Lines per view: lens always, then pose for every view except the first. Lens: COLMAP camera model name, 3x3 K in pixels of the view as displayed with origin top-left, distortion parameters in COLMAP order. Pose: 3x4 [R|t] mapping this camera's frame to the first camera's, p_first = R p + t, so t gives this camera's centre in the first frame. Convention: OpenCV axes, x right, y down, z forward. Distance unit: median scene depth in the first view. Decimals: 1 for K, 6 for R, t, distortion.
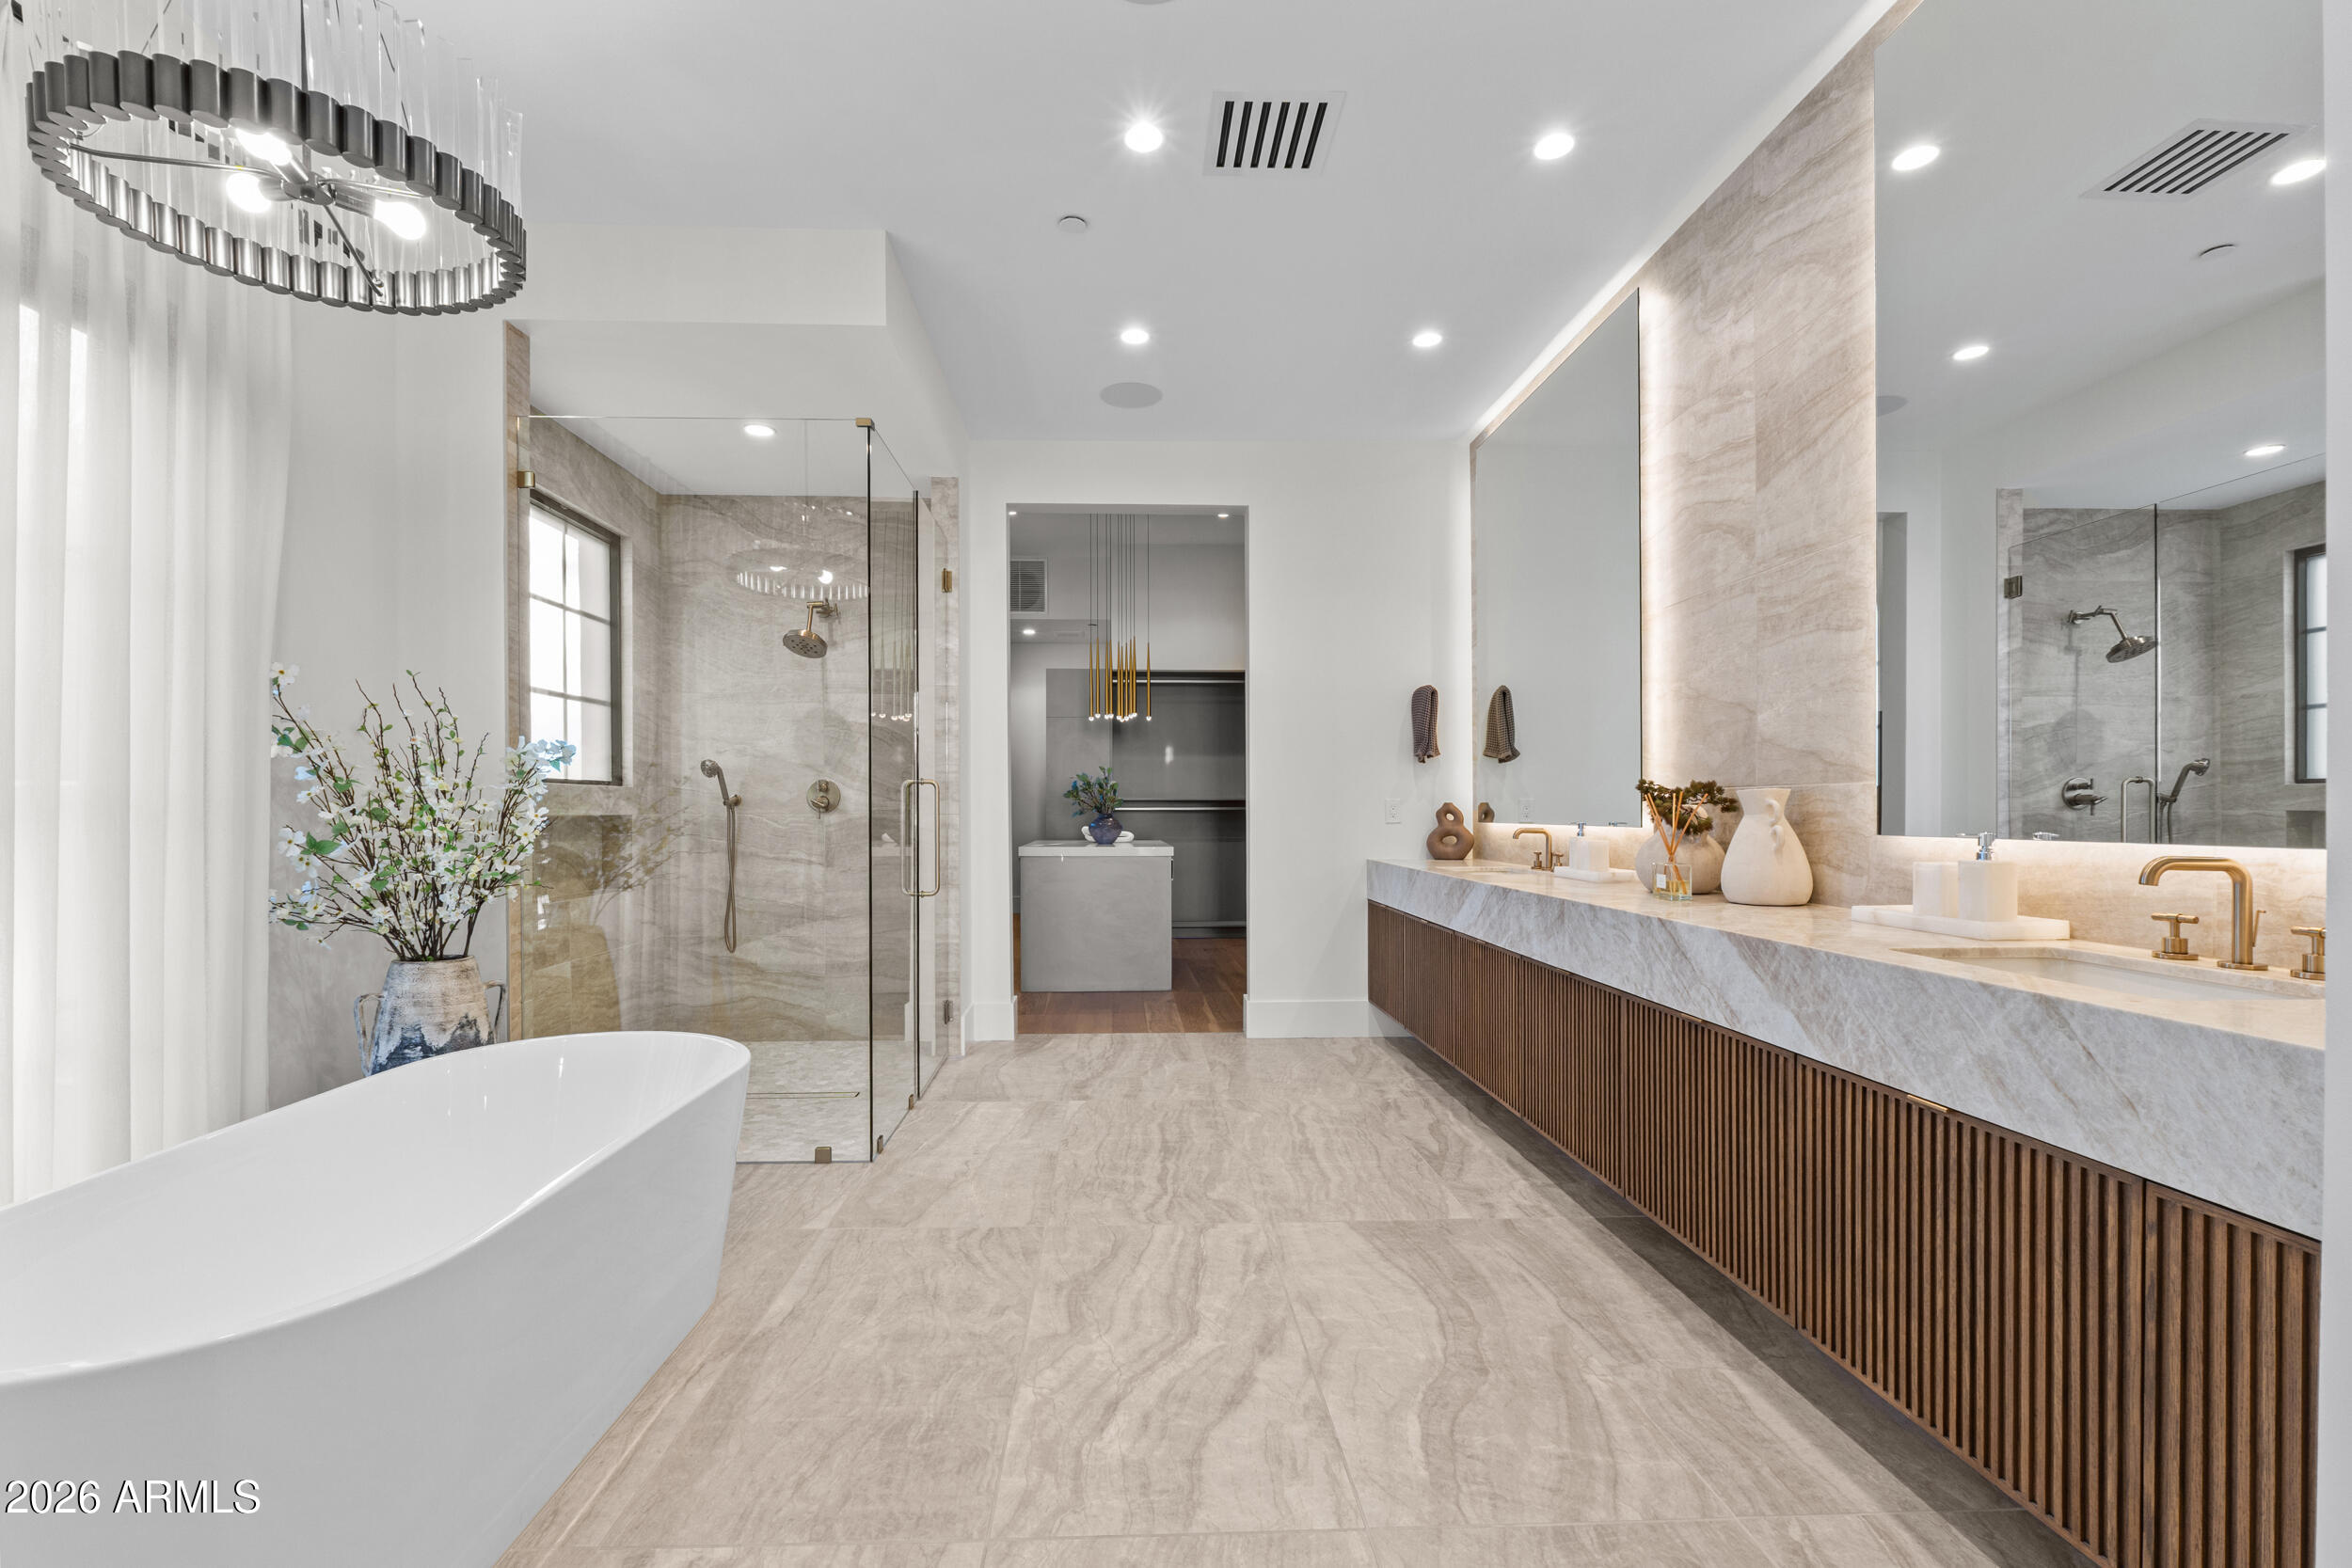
lens RADIAL K [[985.1, 0, 1165.7], [0, 985.1, 783.7], [0, 0, 1]] dist [-0.007947, -0.000375]
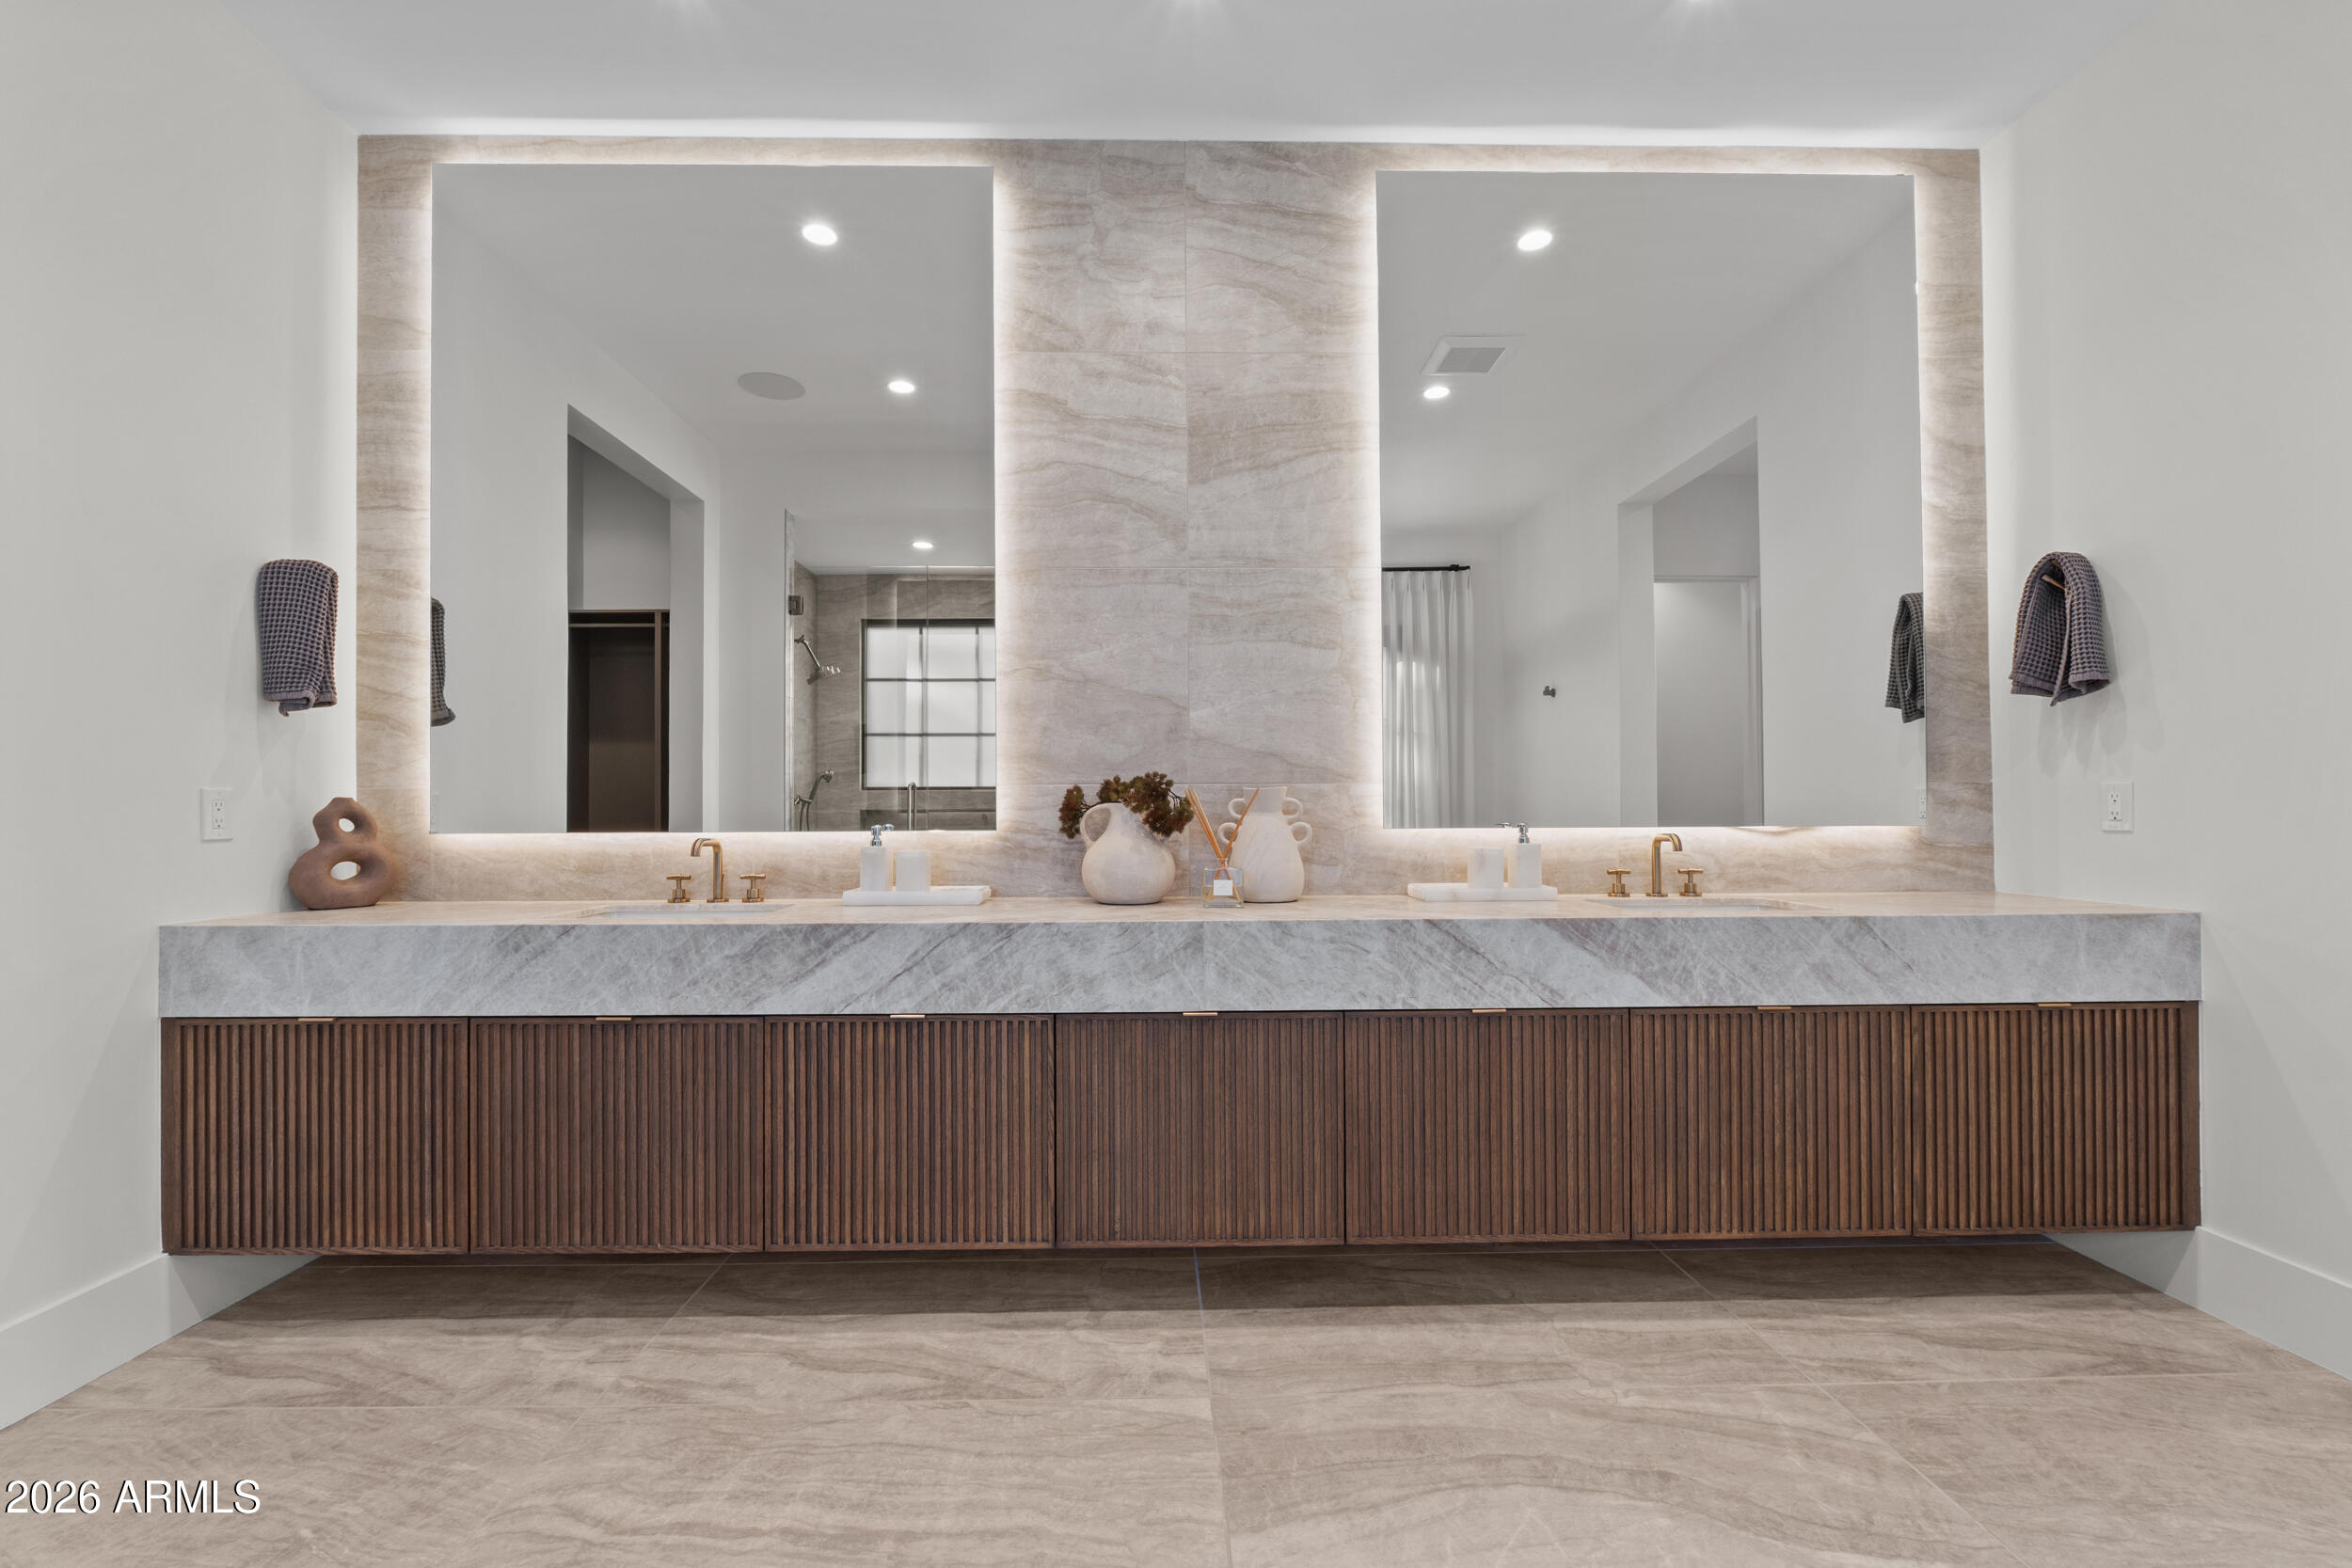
lens RADIAL K [[985.1, 0, 1165.7], [0, 985.1, 783.7], [0, 0, 1]] dist [-0.007947, -0.000375]
pose [[0.032304, 0.024983, 0.999166, -0.391778], [-0.022537, 0.999452, -0.024261, 0.027678], [-0.999224, -0.021734, 0.032849, 1.023735]]
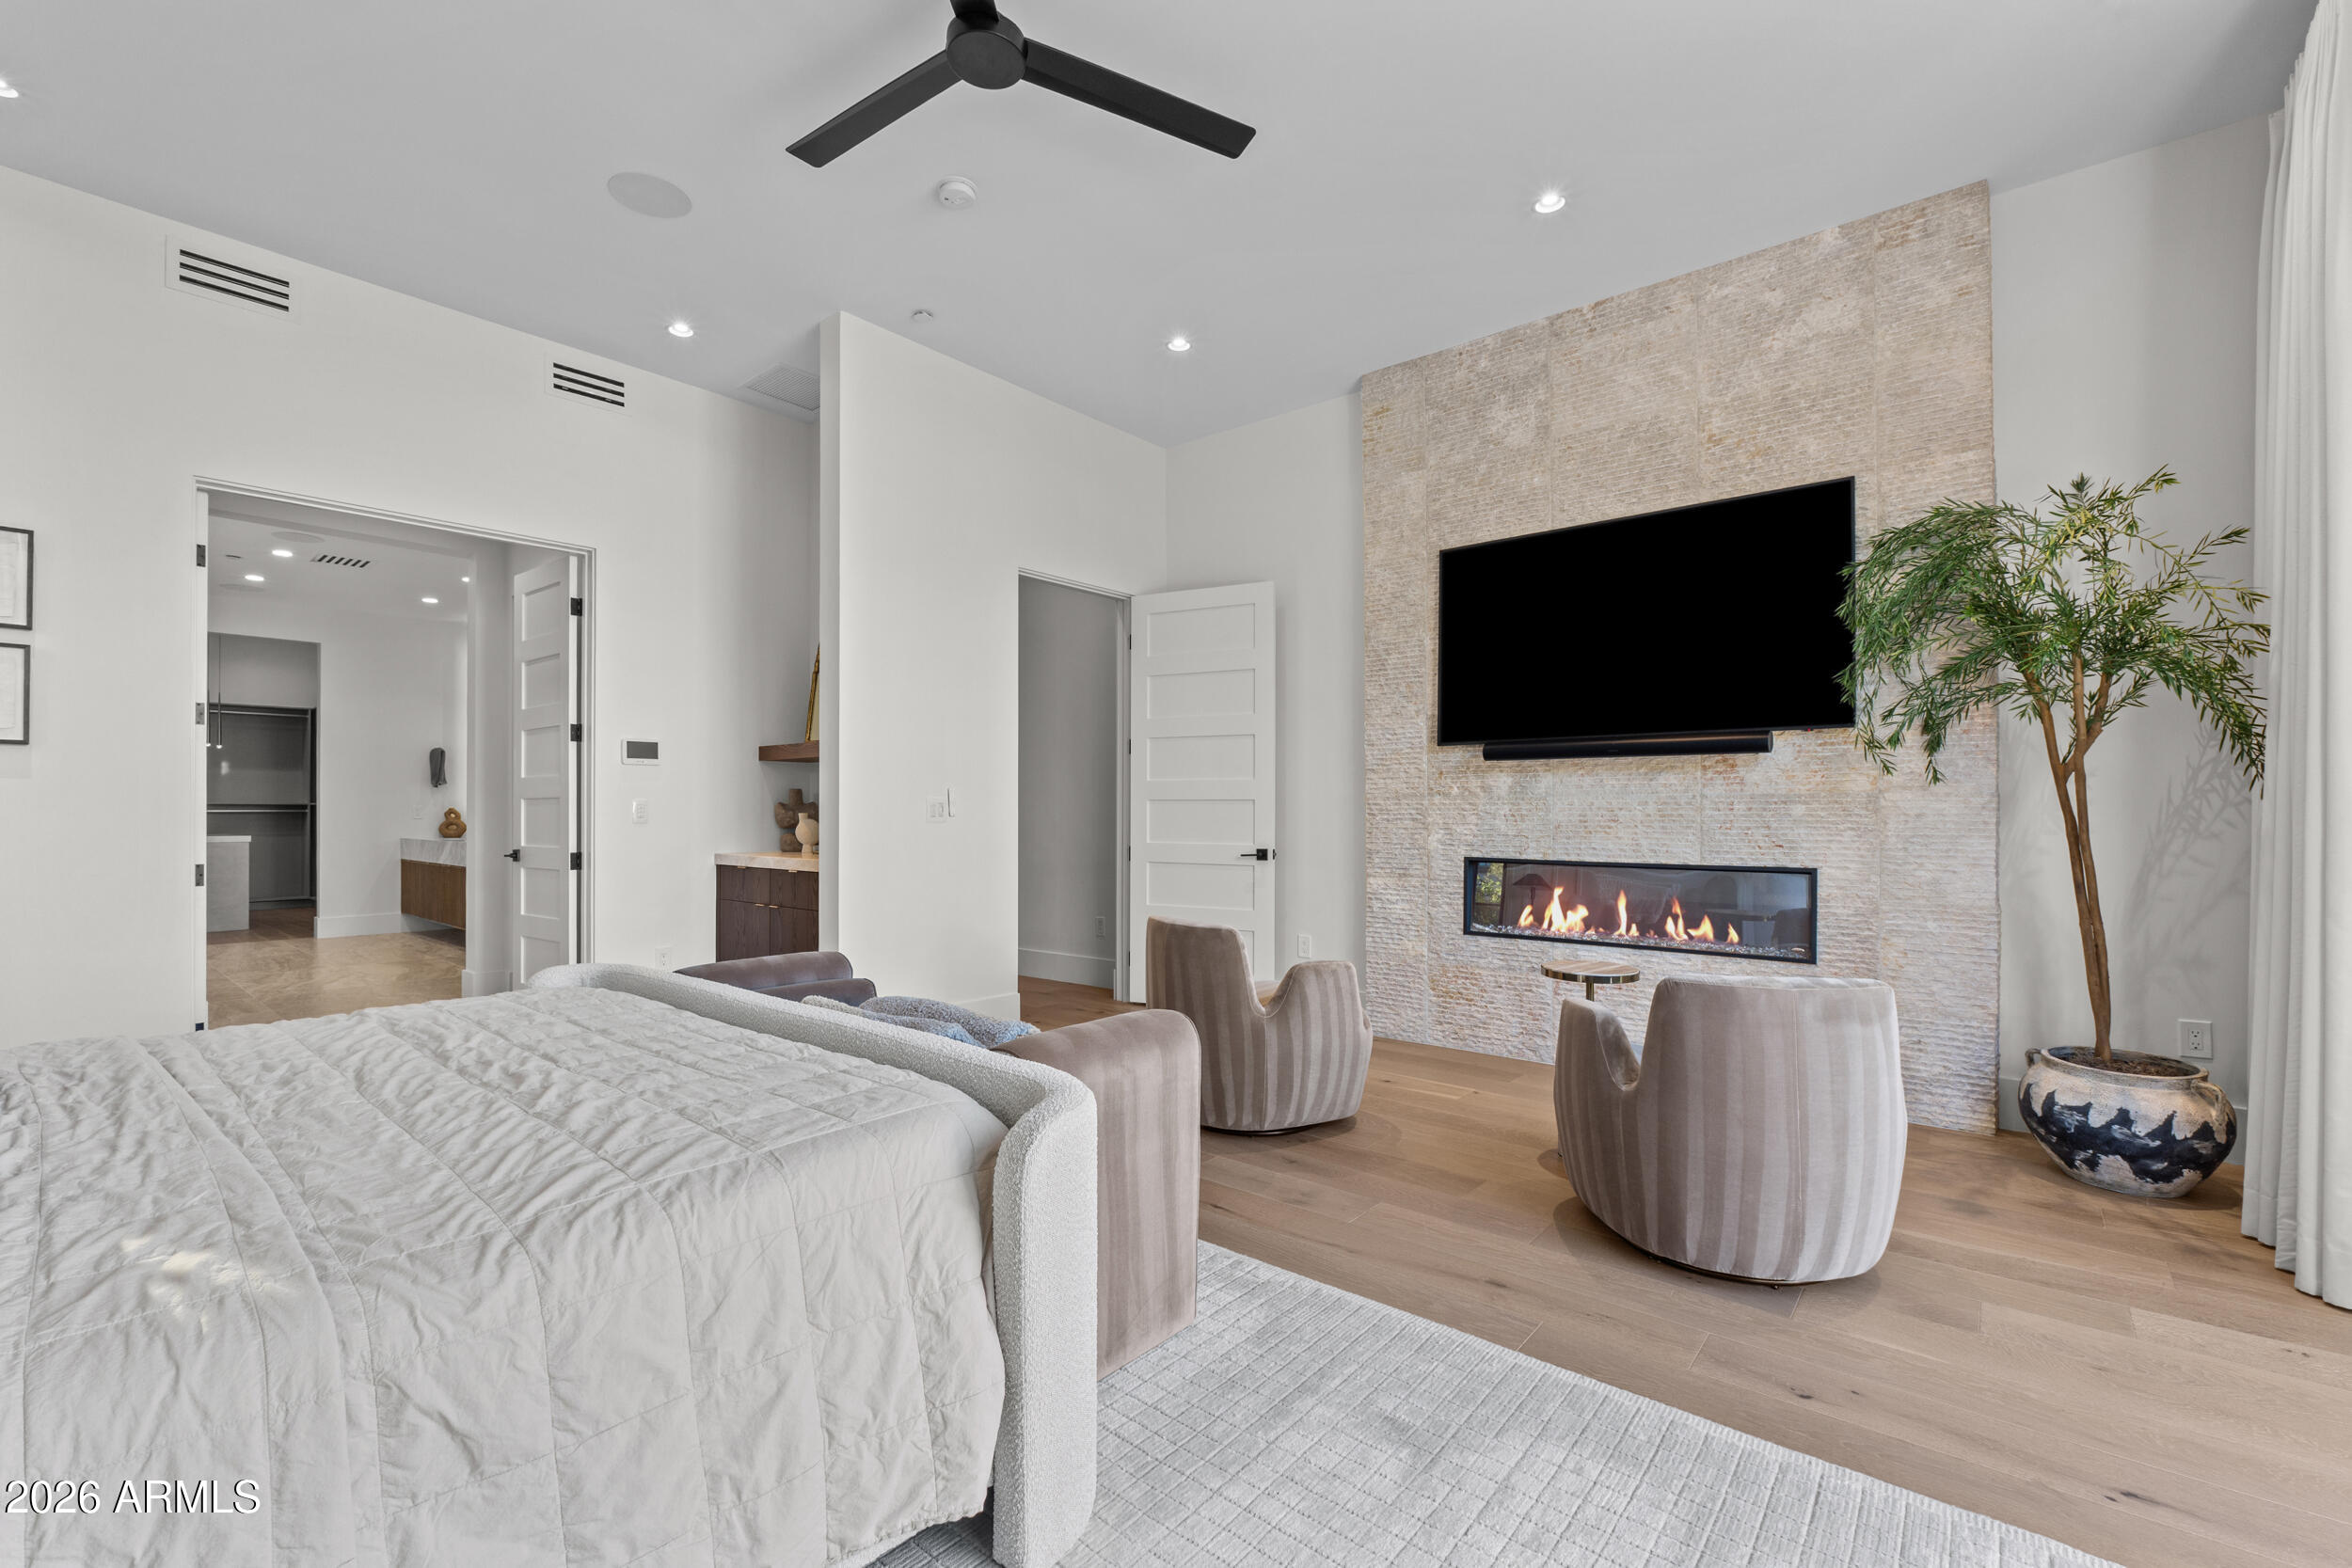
lens RADIAL K [[994.2, 0, 1169.9], [0, 994.2, 809.6], [0, 0, 1]] dist [-0.007957, -0.000363]
pose [[0.683271, 0.003514, 0.730157, -0.325403], [-0.018998, 0.999735, 0.012967, -0.056863], [-0.729918, -0.022731, 0.683157, -2.581989]]
